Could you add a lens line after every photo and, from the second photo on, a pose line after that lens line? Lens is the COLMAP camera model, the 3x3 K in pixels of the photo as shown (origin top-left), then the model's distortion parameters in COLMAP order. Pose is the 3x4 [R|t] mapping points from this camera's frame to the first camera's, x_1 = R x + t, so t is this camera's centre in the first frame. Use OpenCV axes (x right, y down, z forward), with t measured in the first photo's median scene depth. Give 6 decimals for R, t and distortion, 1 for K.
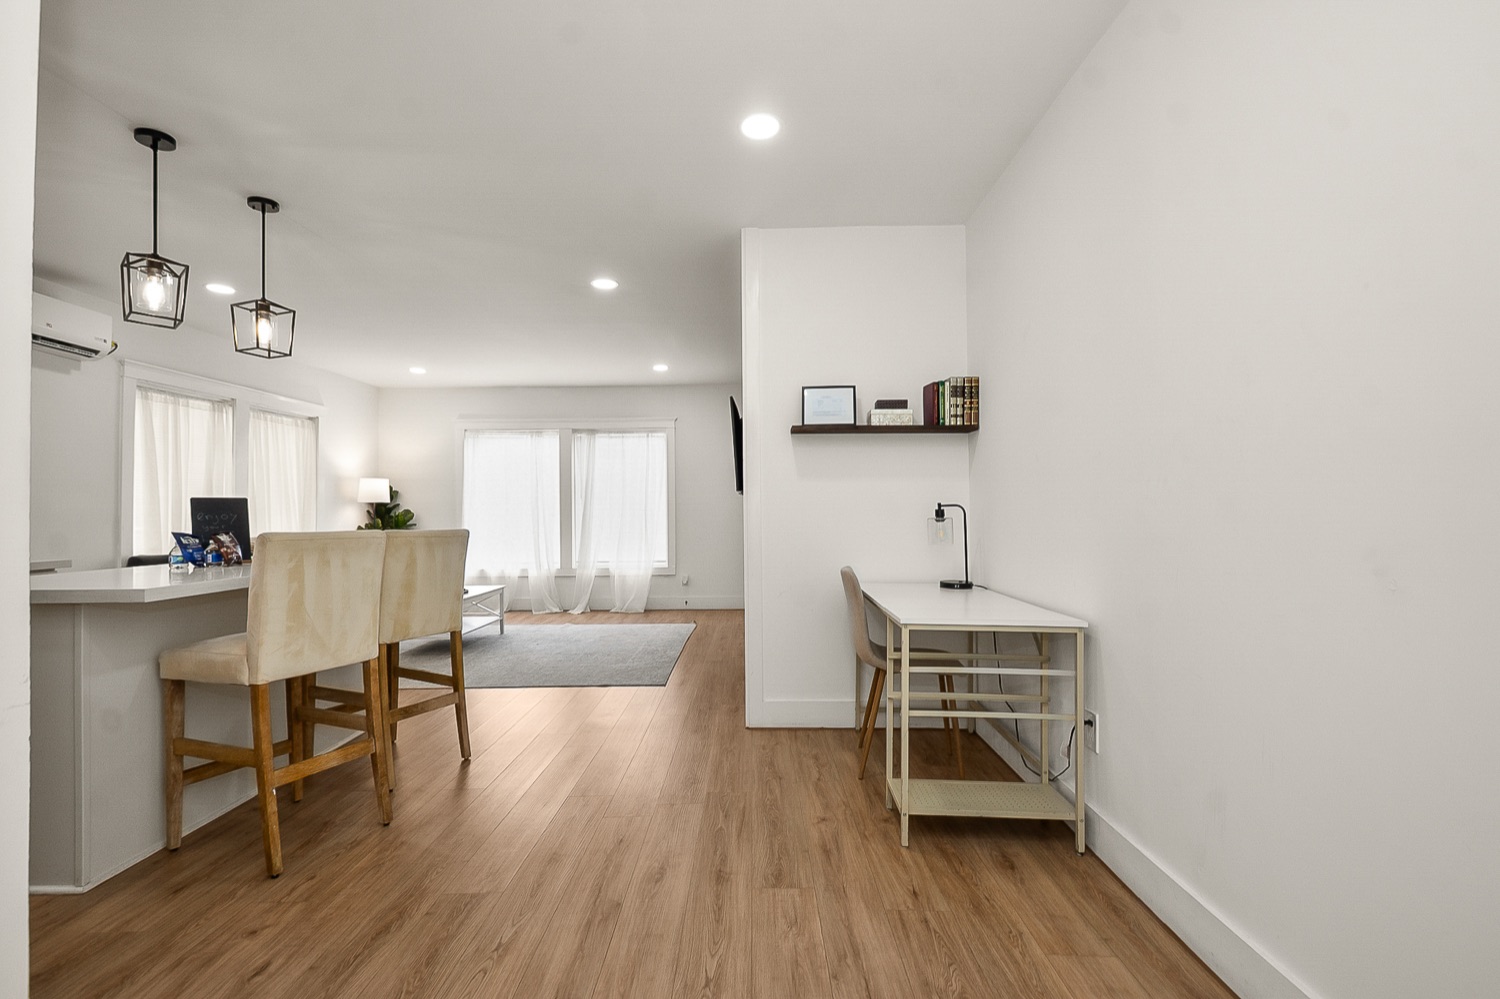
lens RADIAL K [[664.7, 0, 750.0], [0, 664.7, 499.5], [0, 0, 1]] dist [-0.000591, -0.000380]
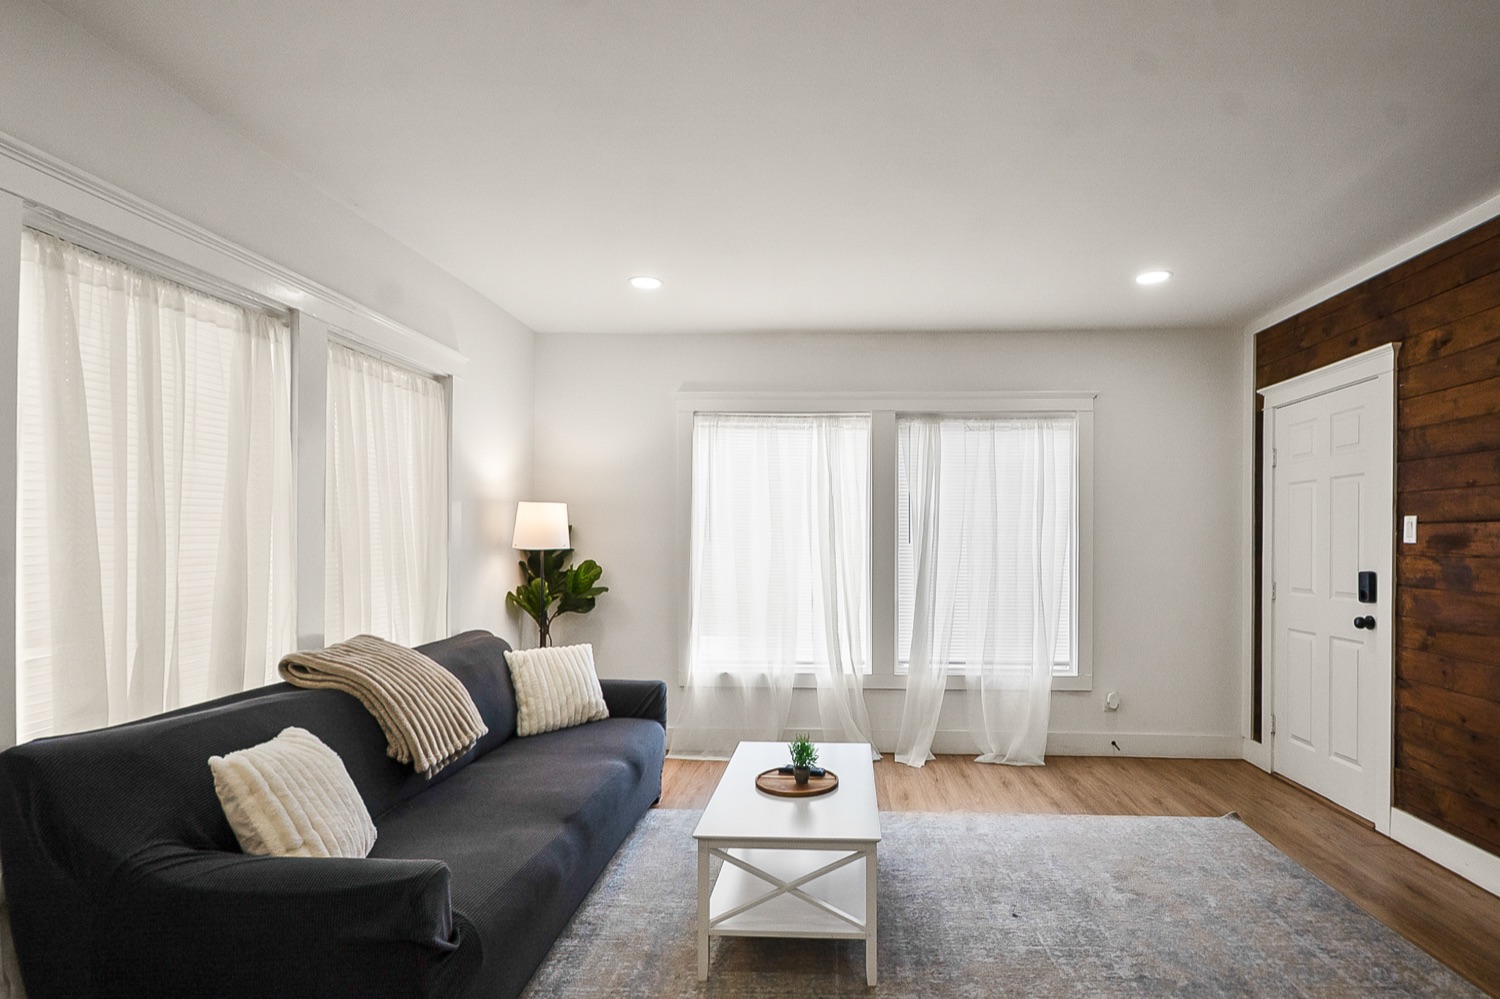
lens RADIAL K [[760.7, 0, 803.1], [0, 760.7, 540.7], [0, 0, 1]] dist [0.001571, 0.000303]
pose [[0.999305, 0.010884, -0.035663, -0.371367], [-0.010118, 0.999715, 0.021601, -0.018061], [0.035888, -0.021225, 0.999130, 0.450162]]
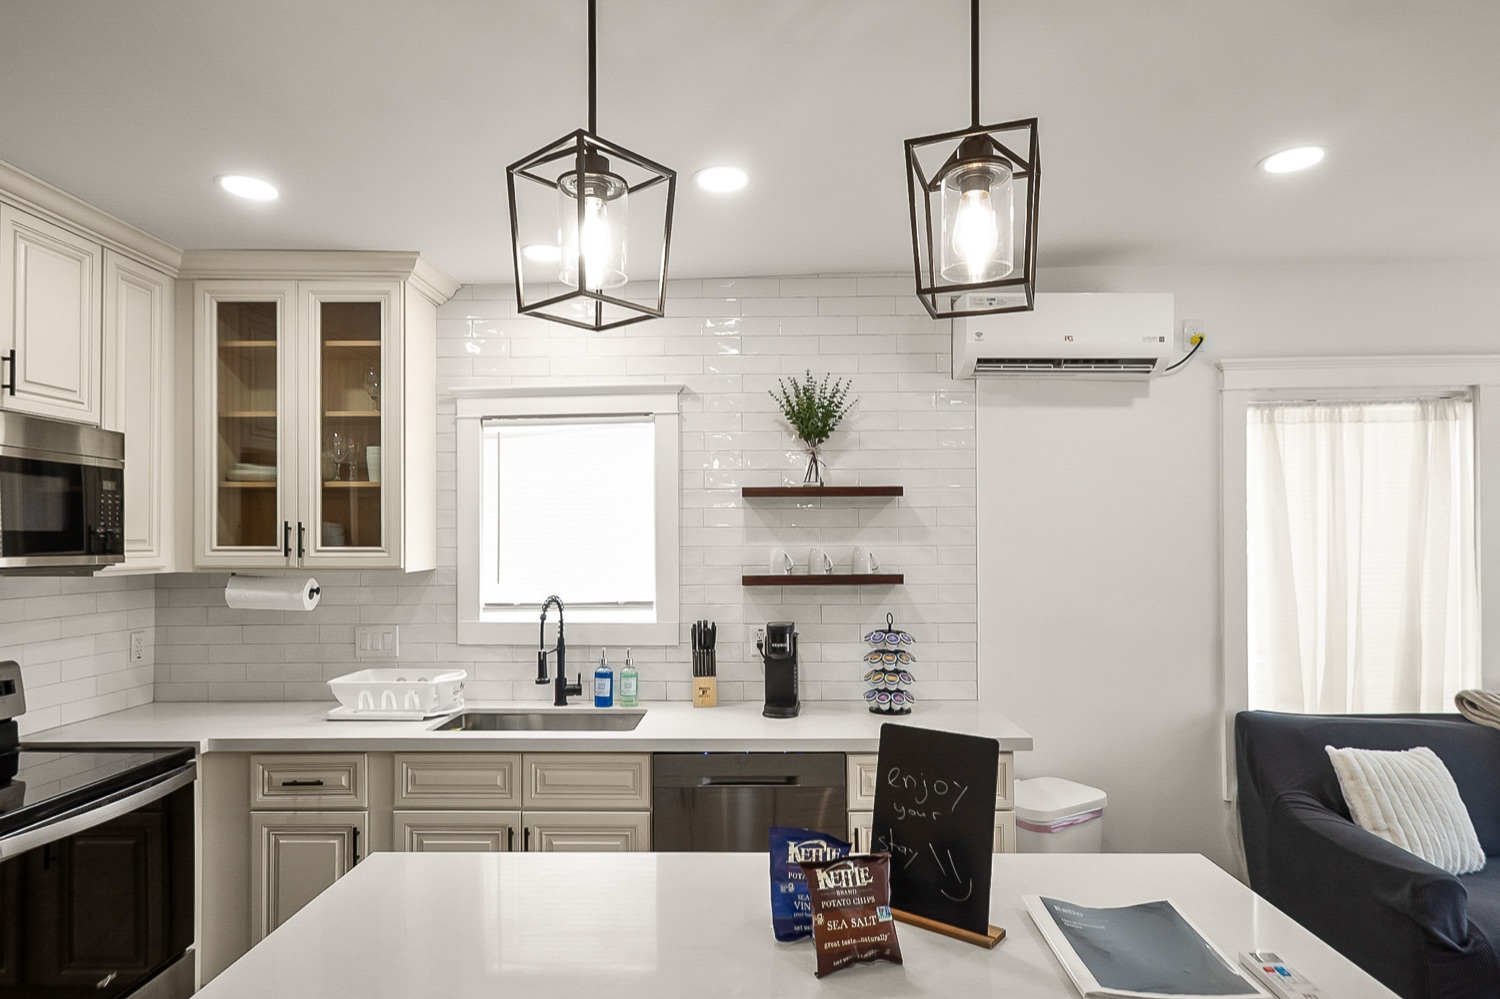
lens RADIAL K [[837.0, 0, 750.1], [0, 837.0, 536.7], [0, 0, 1]] dist [0.002532, -0.000996]
pose [[-0.019013, 0.004045, -0.999811, -0.152042], [0.025302, 0.999673, 0.003564, -0.050906], [0.999499, -0.025230, -0.019110, 0.420959]]
